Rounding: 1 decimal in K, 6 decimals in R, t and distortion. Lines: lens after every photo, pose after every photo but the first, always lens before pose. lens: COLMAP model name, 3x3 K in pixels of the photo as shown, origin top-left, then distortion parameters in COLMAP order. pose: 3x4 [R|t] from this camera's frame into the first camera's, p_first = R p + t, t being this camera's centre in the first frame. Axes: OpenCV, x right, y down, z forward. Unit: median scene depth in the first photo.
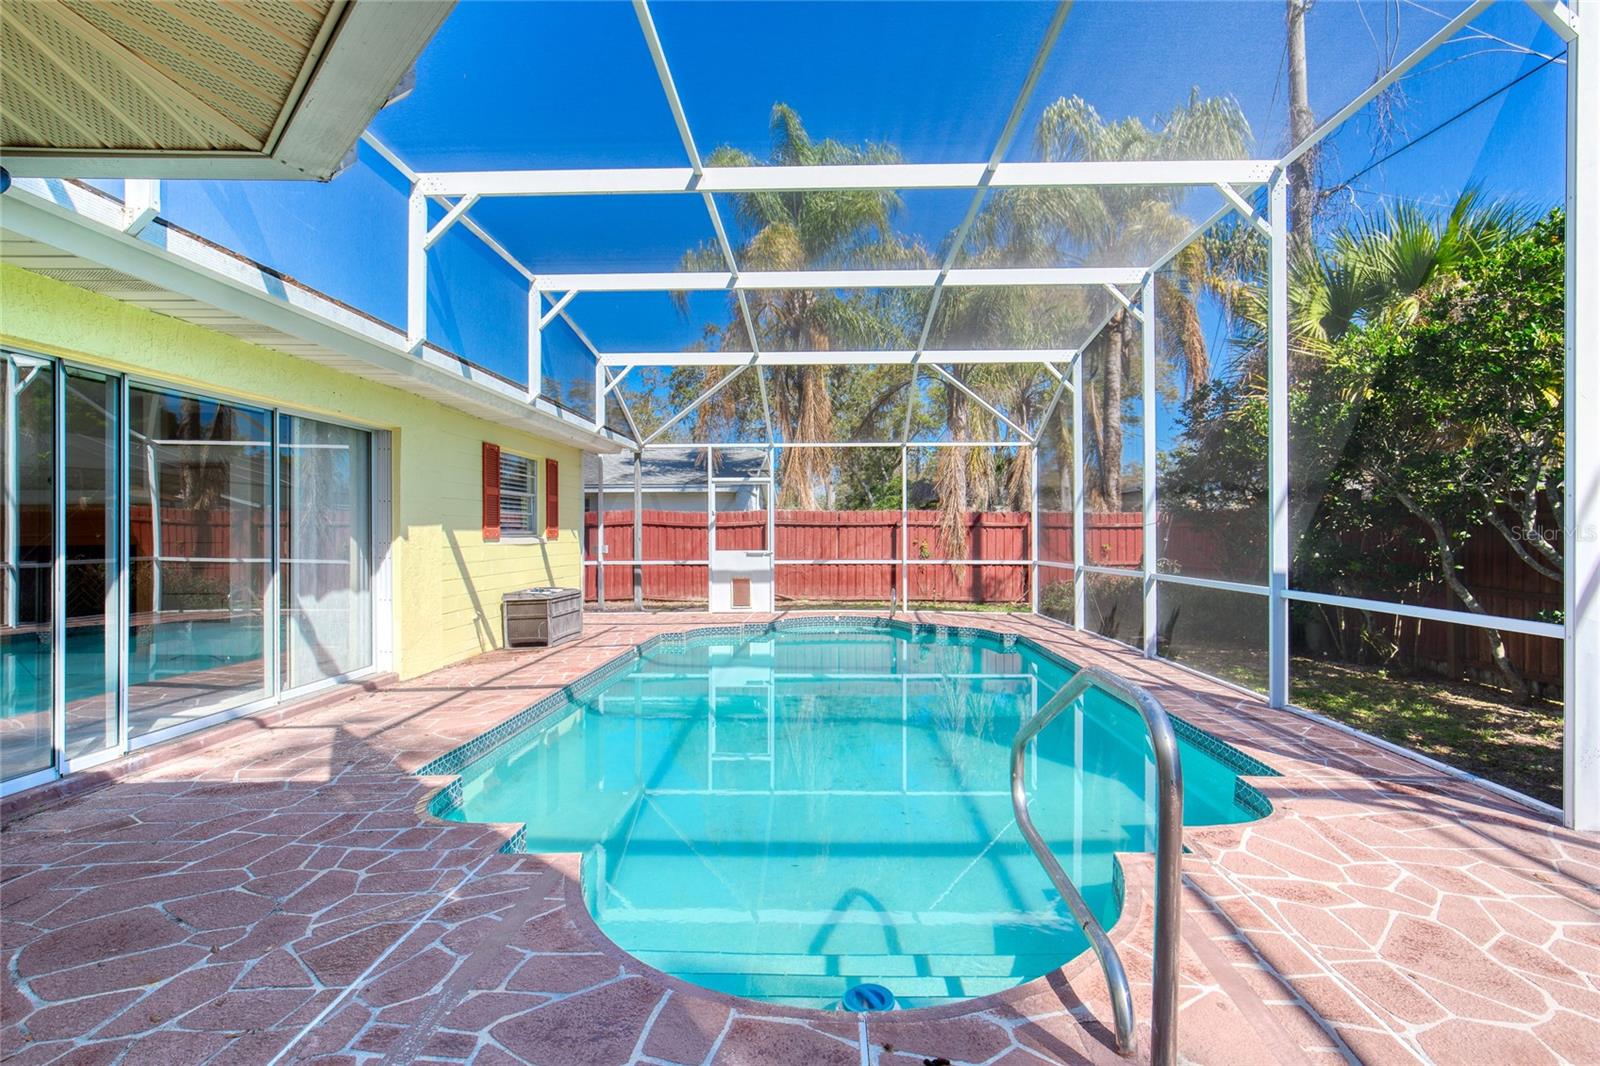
lens RADIAL K [[786.2, 0, 821.1], [0, 786.2, 531.3], [0, 0, 1]] dist [-0.000541, 0.000564]
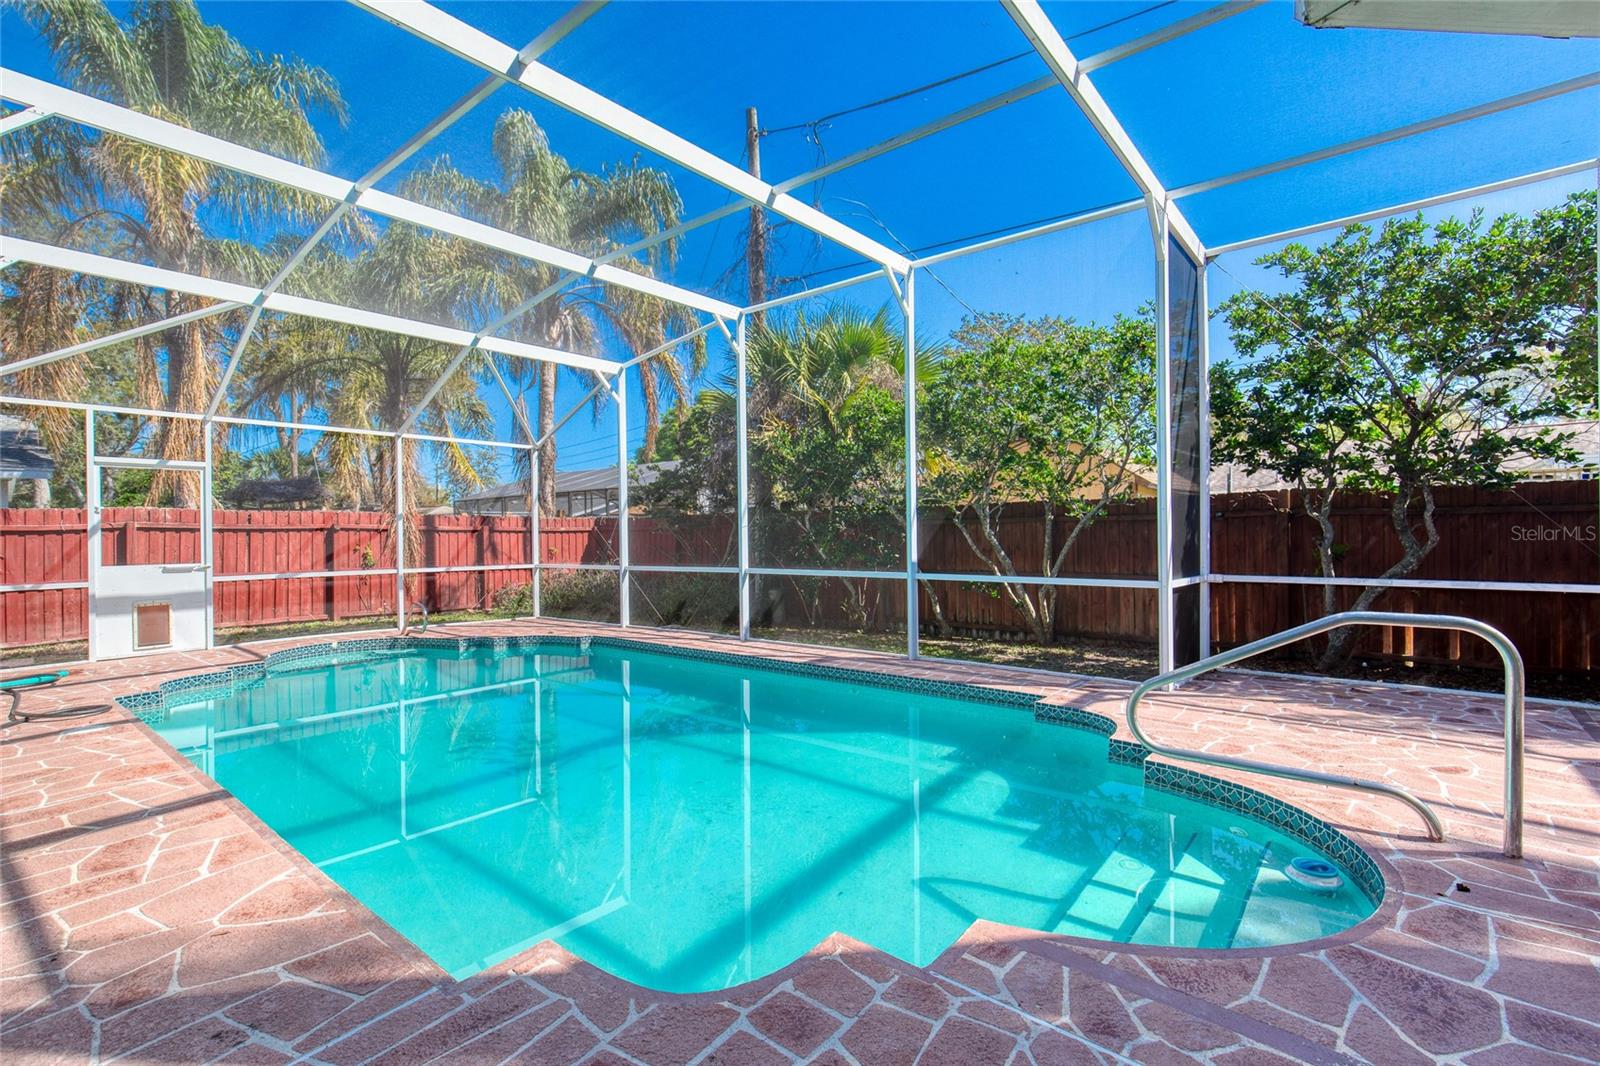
lens RADIAL K [[728.7, 0, 794.5], [0, 728.7, 538.2], [0, 0, 1]] dist [-0.003446, 0.000198]
pose [[0.629502, -0.008907, 0.776948, -0.284078], [0.007556, 0.999957, 0.005342, 0.001947], [-0.776962, 0.002508, 0.629542, 0.188303]]
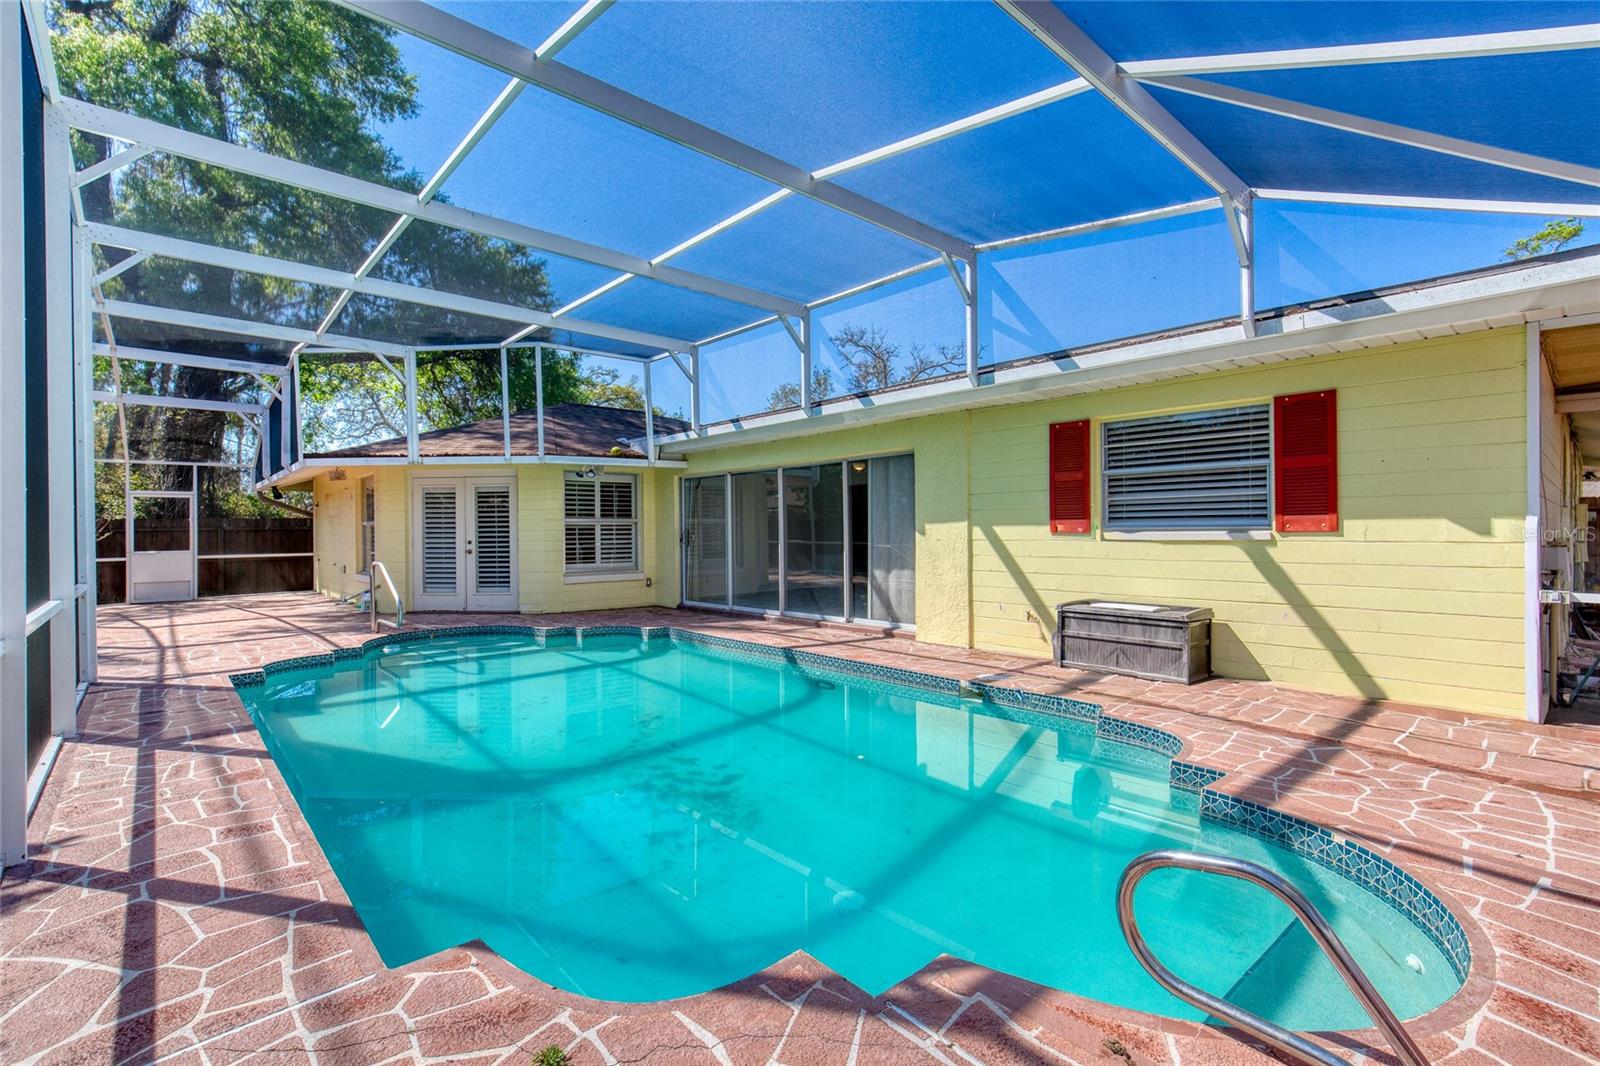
lens RADIAL K [[728.7, 0, 794.5], [0, 728.7, 538.2], [0, 0, 1]] dist [-0.003446, 0.000198]
pose [[-0.737100, 0.004572, -0.675768, 0.259875], [0.004884, 0.999987, 0.001439, 0.008572], [0.675766, -0.002240, -0.737113, 1.086926]]
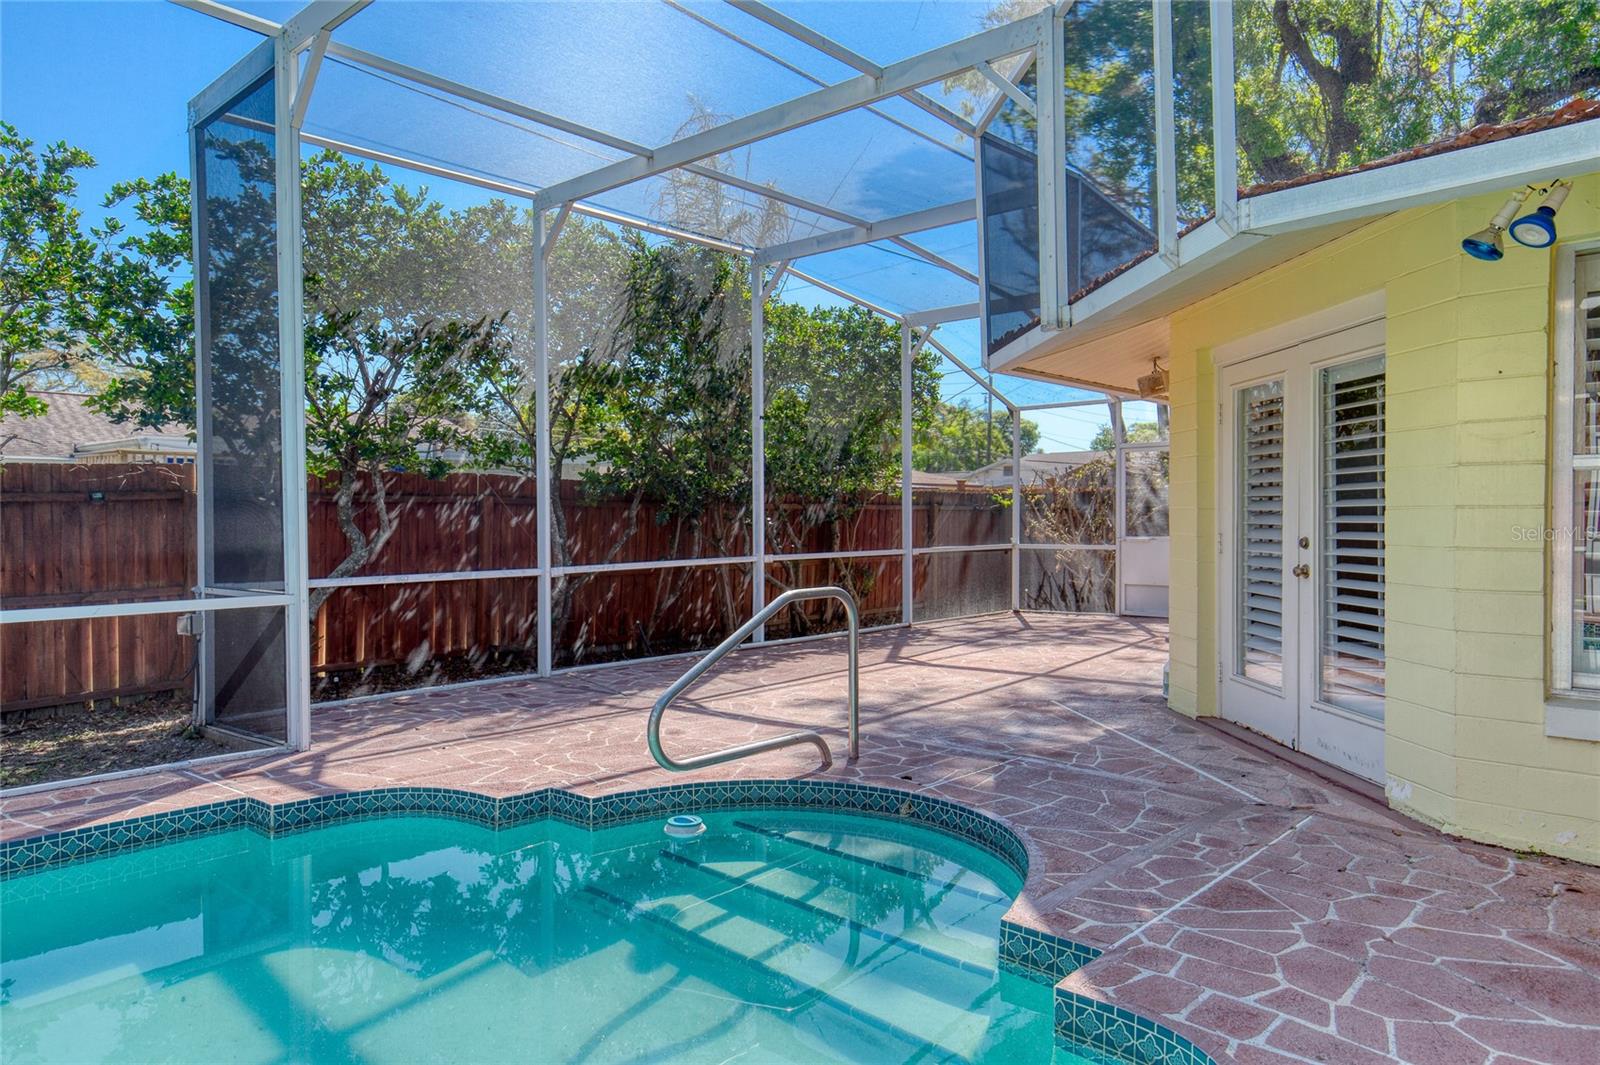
lens RADIAL K [[1030.2, 0, 800.0], [0, 1030.2, 532.5], [0, 0, 1]] dist [0.006667, 0.003275]
pose [[-0.756674, -0.007412, 0.653750, -0.232370], [0.002608, 0.999894, 0.014355, 0.001333], [-0.653787, 0.012567, -0.756575, 0.537954]]
